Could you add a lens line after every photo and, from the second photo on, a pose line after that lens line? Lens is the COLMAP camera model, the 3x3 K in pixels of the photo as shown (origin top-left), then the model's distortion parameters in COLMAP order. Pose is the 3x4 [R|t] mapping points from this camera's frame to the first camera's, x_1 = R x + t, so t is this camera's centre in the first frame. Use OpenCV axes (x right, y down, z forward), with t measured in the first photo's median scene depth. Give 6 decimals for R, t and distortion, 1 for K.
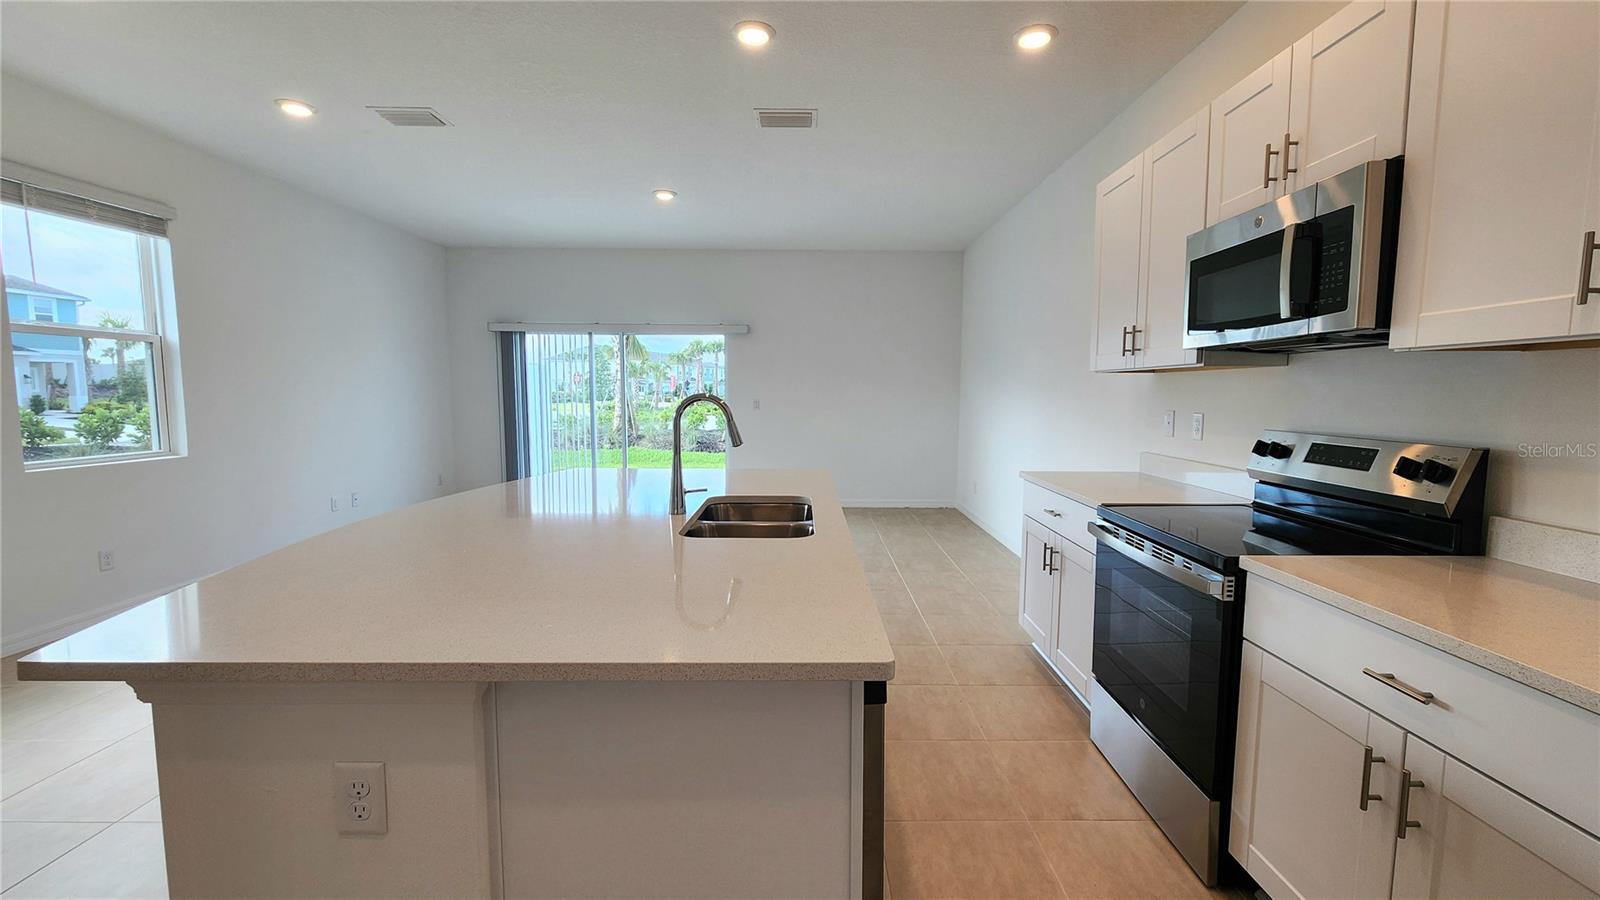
lens RADIAL K [[654.4, 0, 803.6], [0, 654.4, 450.4], [0, 0, 1]] dist [-0.004192, -0.000637]
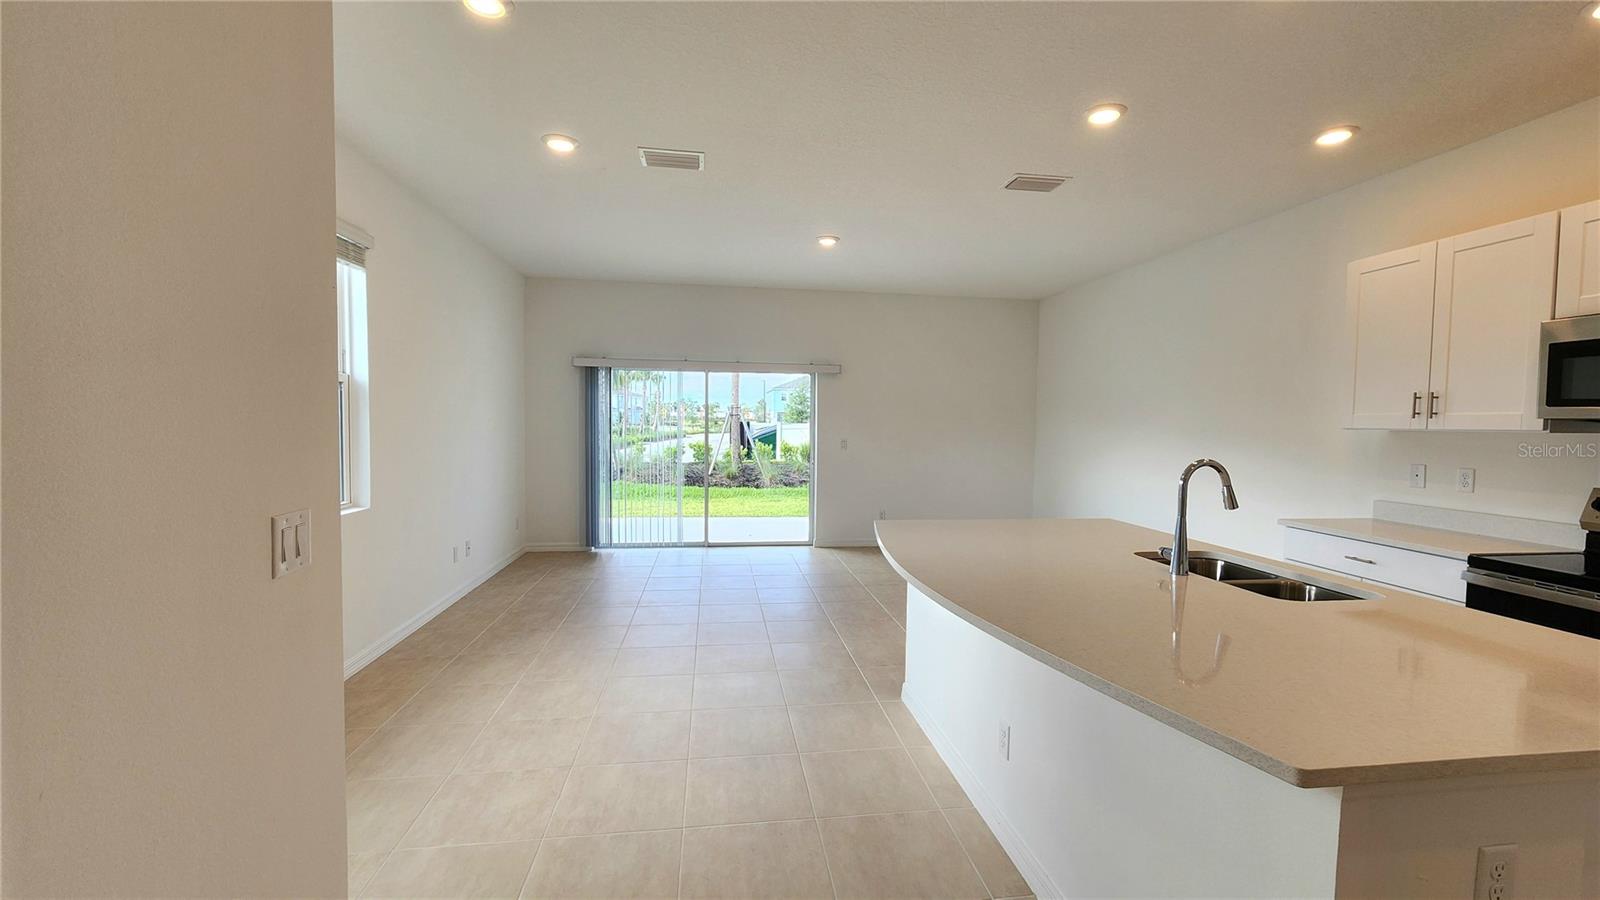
lens RADIAL K [[654.4, 0, 806.4], [0, 654.4, 445.0], [0, 0, 1]] dist [-0.004192, -0.000637]
pose [[0.989258, 0.003323, 0.146143, -0.491286], [0.004179, 0.998690, -0.050995, -0.030268], [-0.146121, 0.051058, 0.987948, 0.023225]]
